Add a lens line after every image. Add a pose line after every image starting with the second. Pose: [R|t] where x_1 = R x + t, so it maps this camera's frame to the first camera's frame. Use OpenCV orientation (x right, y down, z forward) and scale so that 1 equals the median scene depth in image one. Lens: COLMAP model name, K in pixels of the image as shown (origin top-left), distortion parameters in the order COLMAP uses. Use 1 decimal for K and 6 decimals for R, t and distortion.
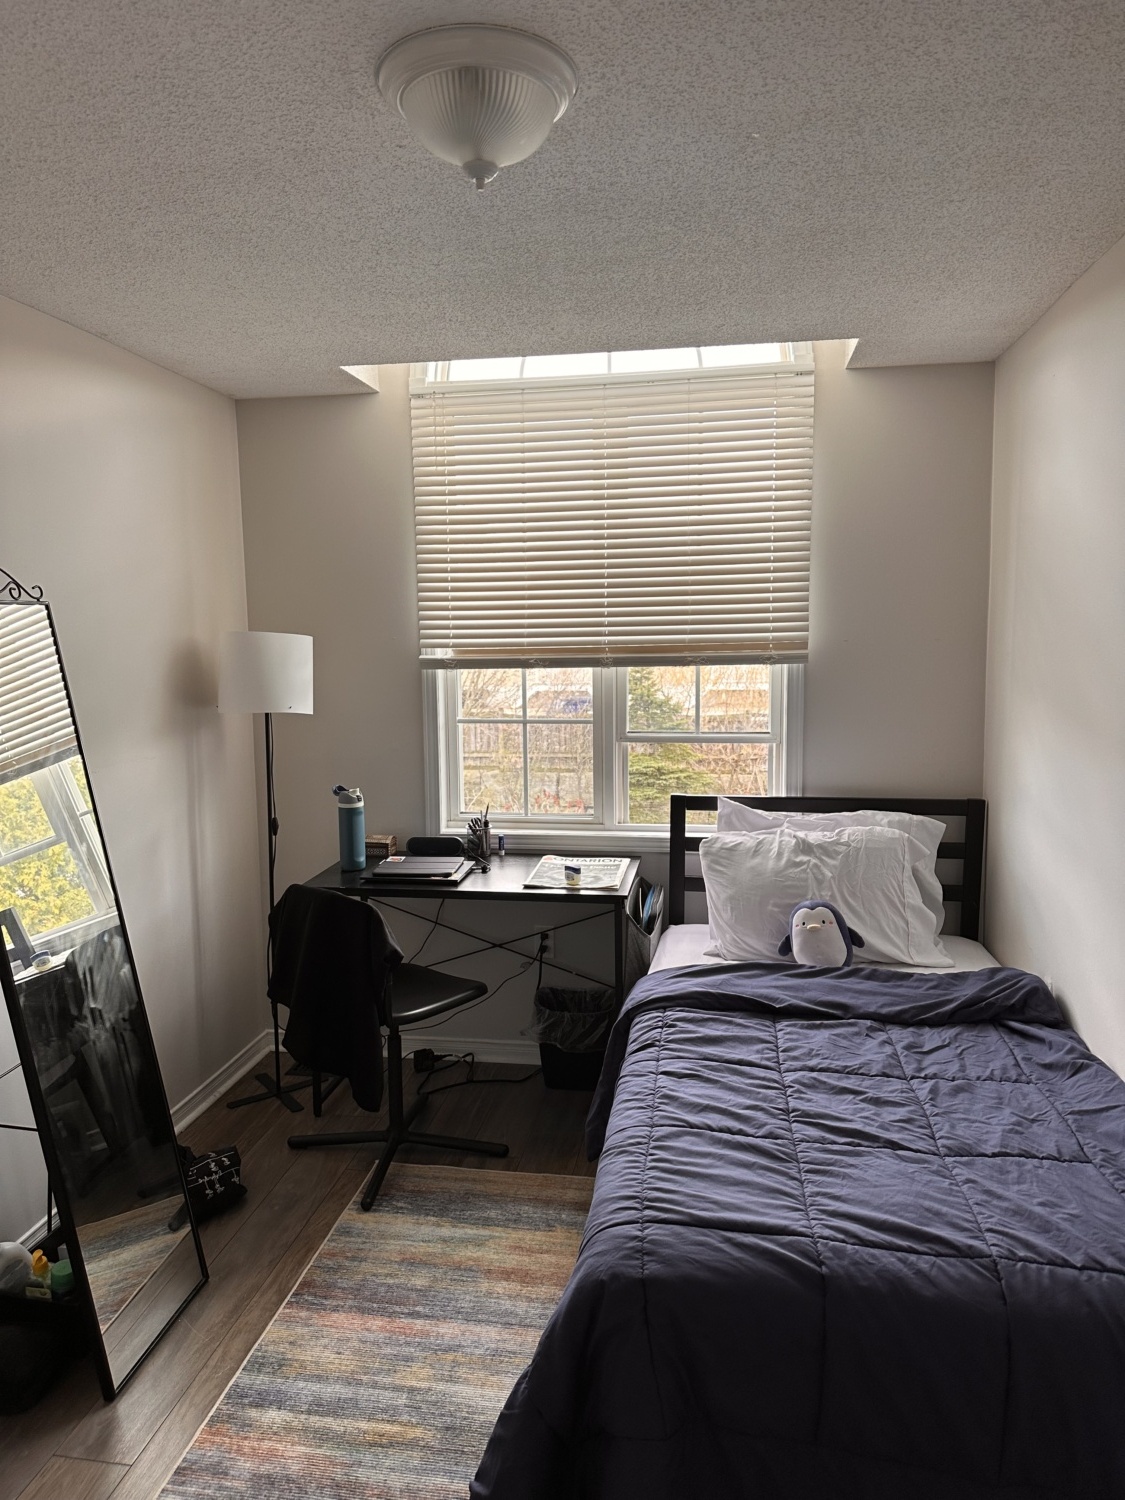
lens RADIAL K [[1055.0, 0, 565.3], [0, 1055.0, 748.8], [0, 0, 1]] dist [0.038108, -0.050882]
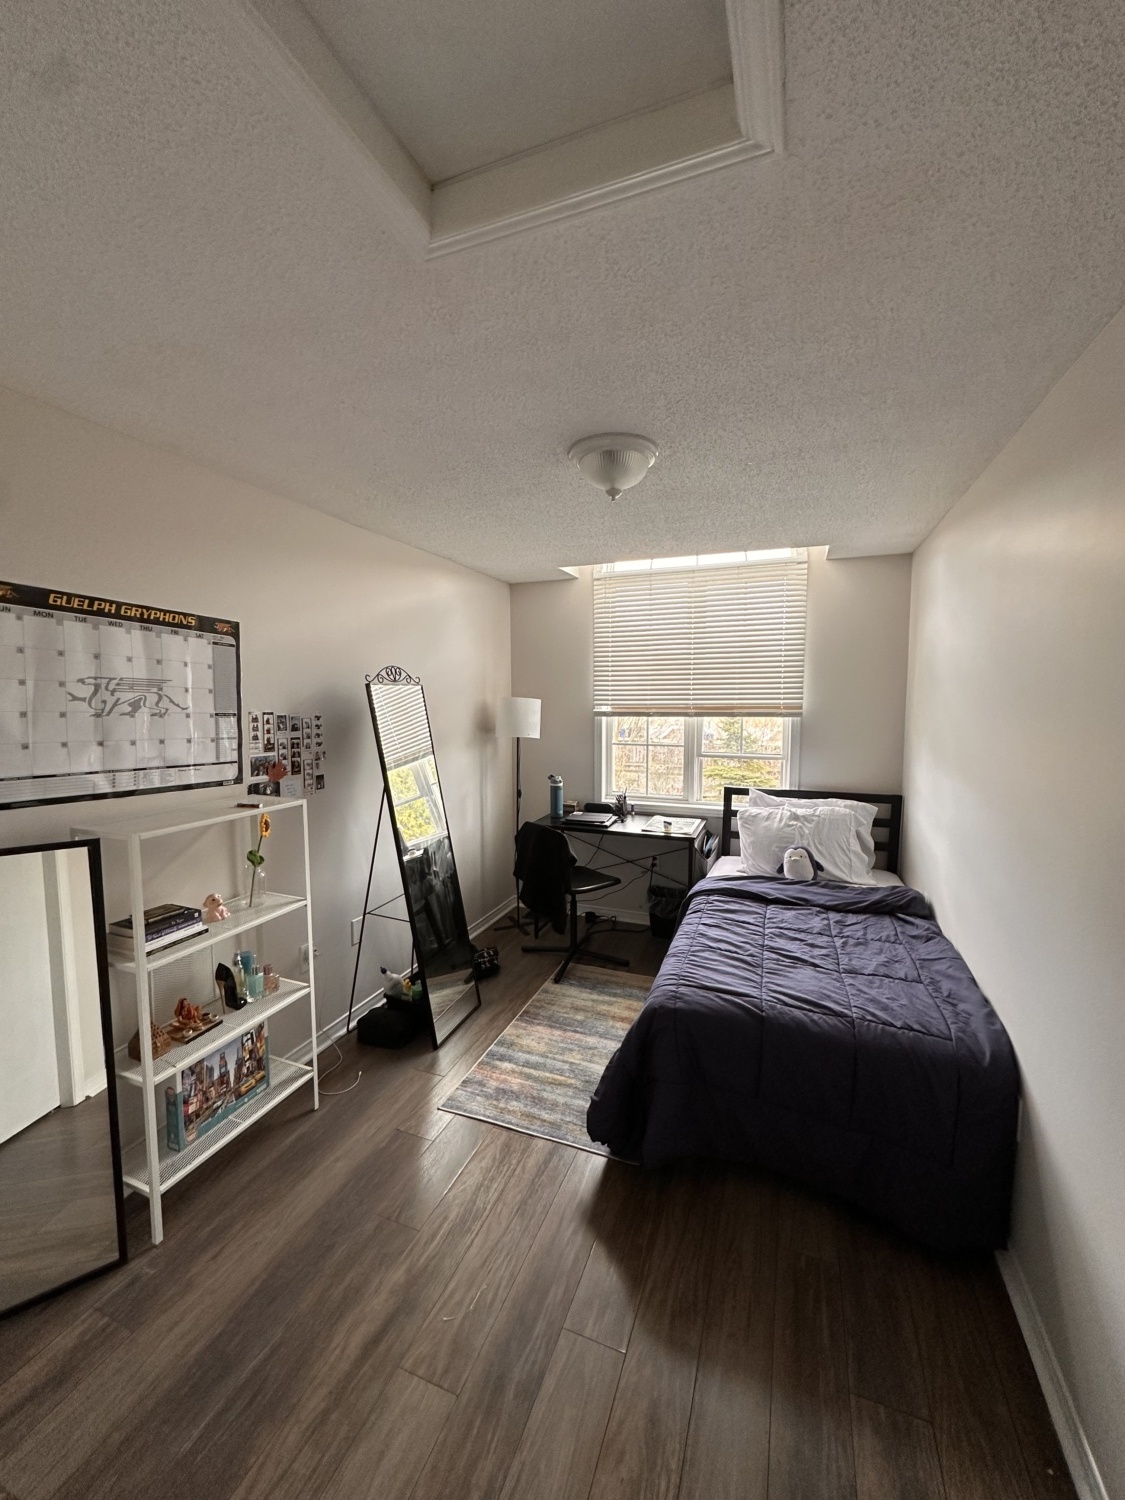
lens RADIAL K [[597.9, 0, 565.6], [0, 597.9, 746.9], [0, 0, 1]] dist [-0.002037, 0.000073]
pose [[0.978282, 0.026600, -0.205563, 0.054105], [-0.031485, 0.999293, -0.020530, 0.006181], [0.204871, 0.026556, 0.978429, -0.130253]]
